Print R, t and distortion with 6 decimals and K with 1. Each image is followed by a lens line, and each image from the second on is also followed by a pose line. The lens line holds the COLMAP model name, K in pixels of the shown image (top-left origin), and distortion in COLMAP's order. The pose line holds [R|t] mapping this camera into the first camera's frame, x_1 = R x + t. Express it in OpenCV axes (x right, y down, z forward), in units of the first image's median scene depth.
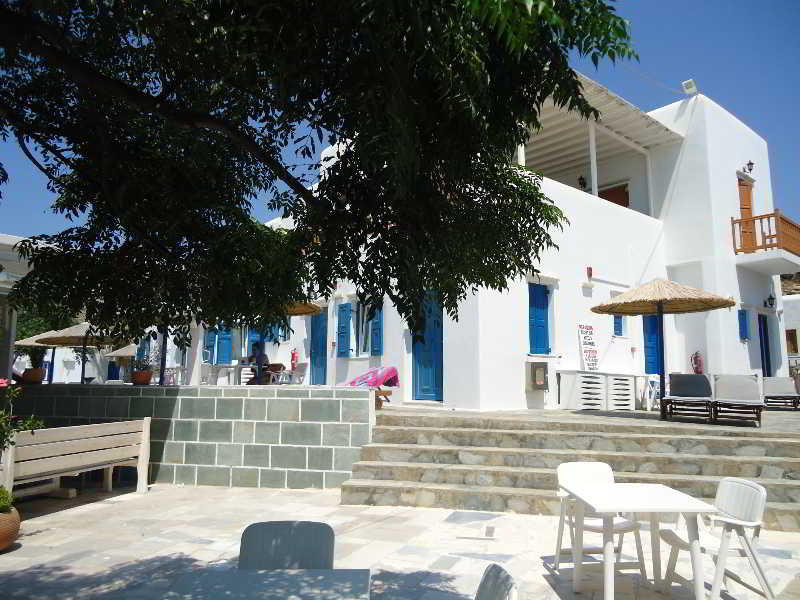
lens RADIAL K [[581.4, 0, 401.9], [0, 581.4, 295.6], [0, 0, 1]] dist [-0.002895, -0.001911]
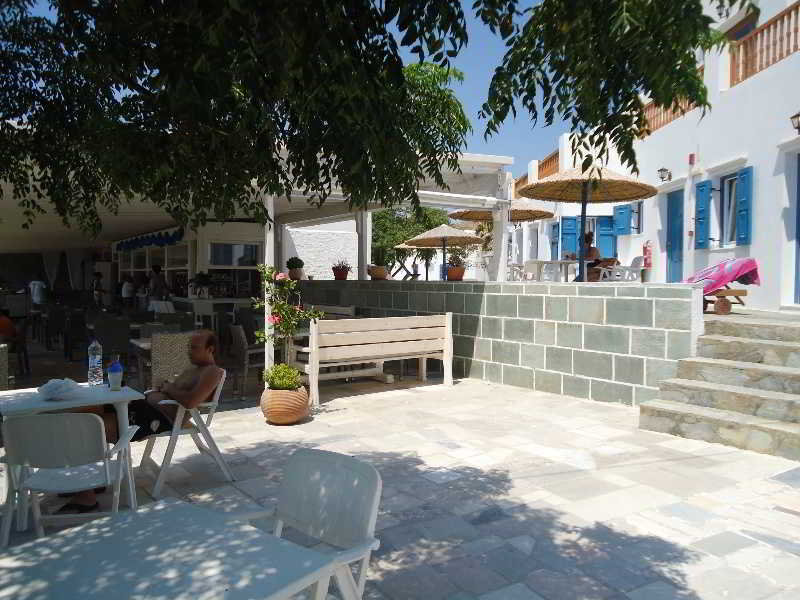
lens RADIAL K [[581.4, 0, 401.9], [0, 581.4, 295.6], [0, 0, 1]] dist [-0.002895, -0.001911]
pose [[0.783743, 0.018516, -0.620809, 0.114098], [0.086533, 0.986551, 0.138668, 0.035794], [0.615027, -0.162401, 0.771601, 0.187212]]
